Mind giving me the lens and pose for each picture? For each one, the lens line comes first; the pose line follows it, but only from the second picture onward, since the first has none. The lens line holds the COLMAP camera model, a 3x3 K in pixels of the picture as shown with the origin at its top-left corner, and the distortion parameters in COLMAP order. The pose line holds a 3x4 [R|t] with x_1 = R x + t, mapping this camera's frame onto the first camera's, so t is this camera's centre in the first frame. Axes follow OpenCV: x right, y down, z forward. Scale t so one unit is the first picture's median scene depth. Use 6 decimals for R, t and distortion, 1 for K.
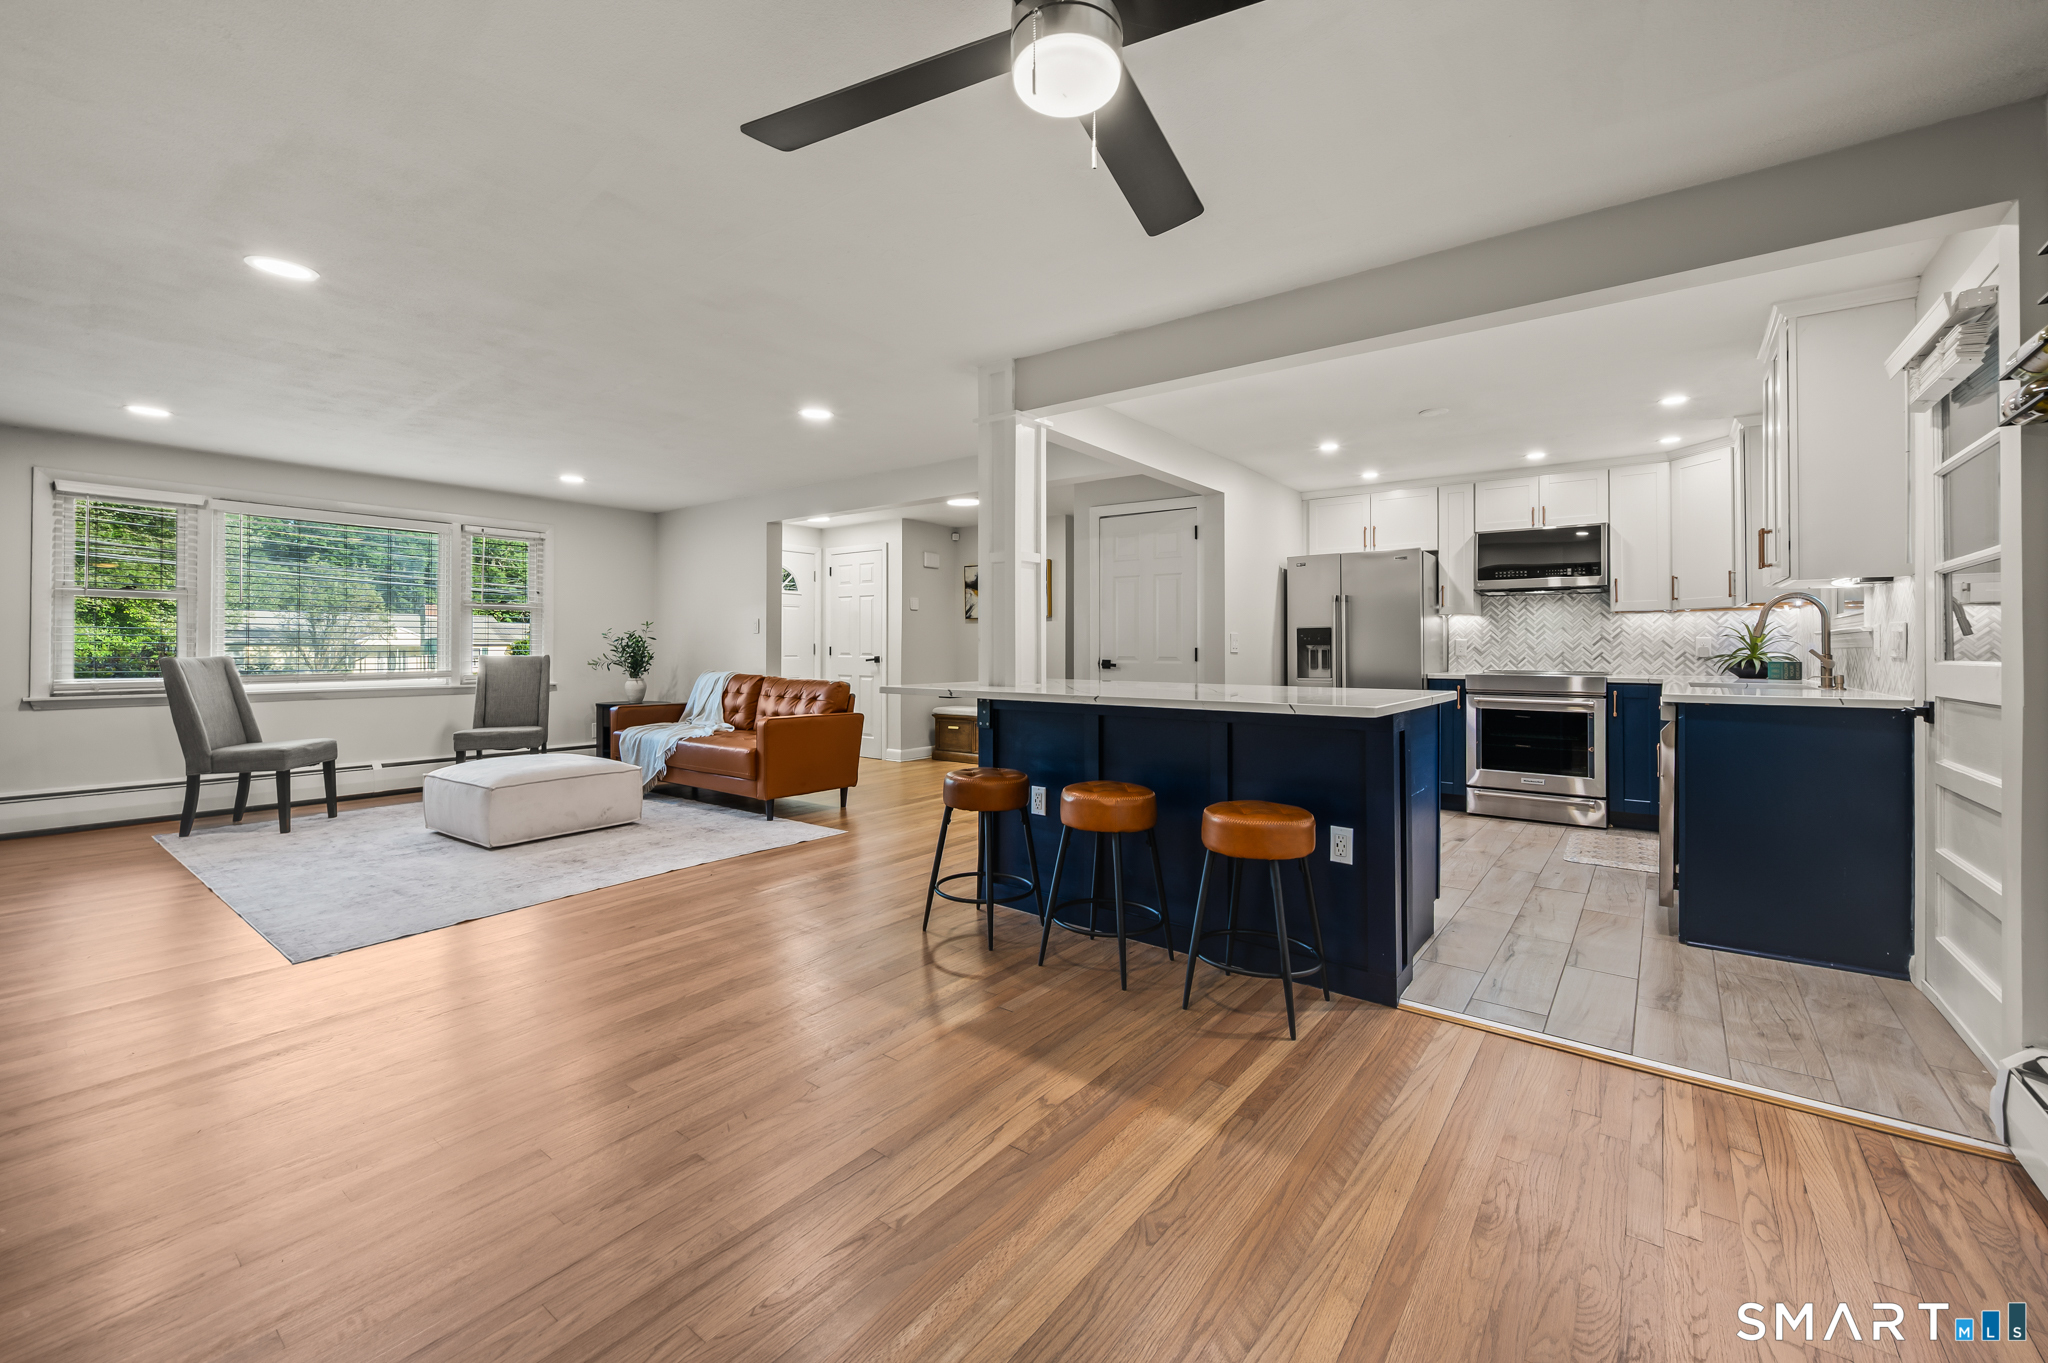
lens RADIAL K [[876.8, 0, 1040.9], [0, 876.8, 629.9], [0, 0, 1]] dist [-0.000002, 0.000030]
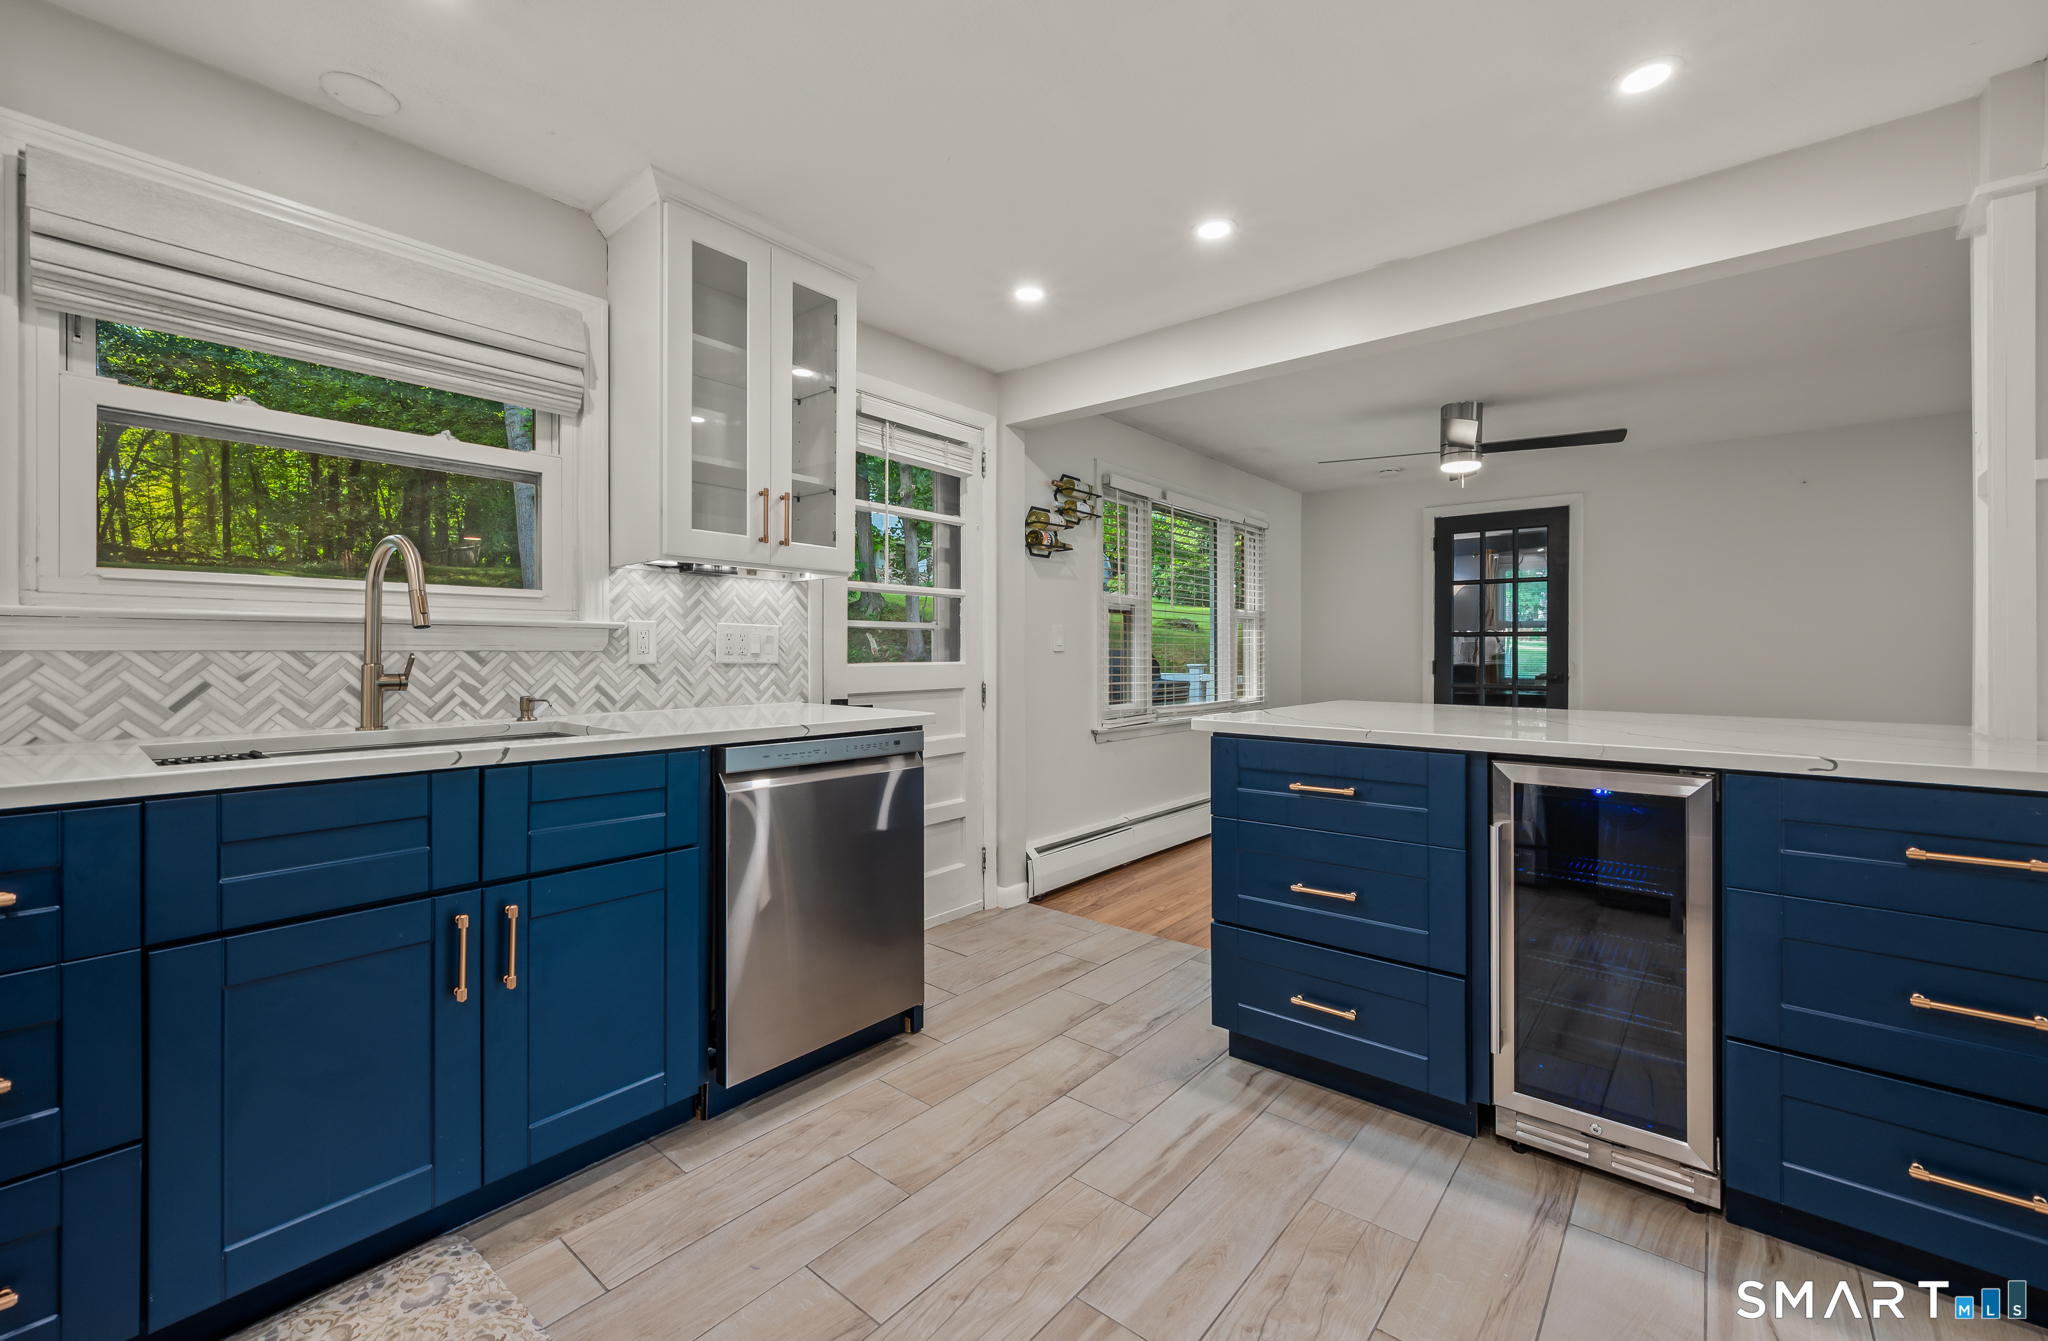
lens RADIAL K [[823.9, 0, 1031.5], [0, 823.9, 659.8], [0, 0, 1]] dist [0.000162, 0.000045]
pose [[-0.998087, -0.006936, 0.061431, 0.370932], [-0.007662, 0.999904, -0.011579, 0.020921], [-0.061344, -0.012027, -0.998044, 1.093948]]
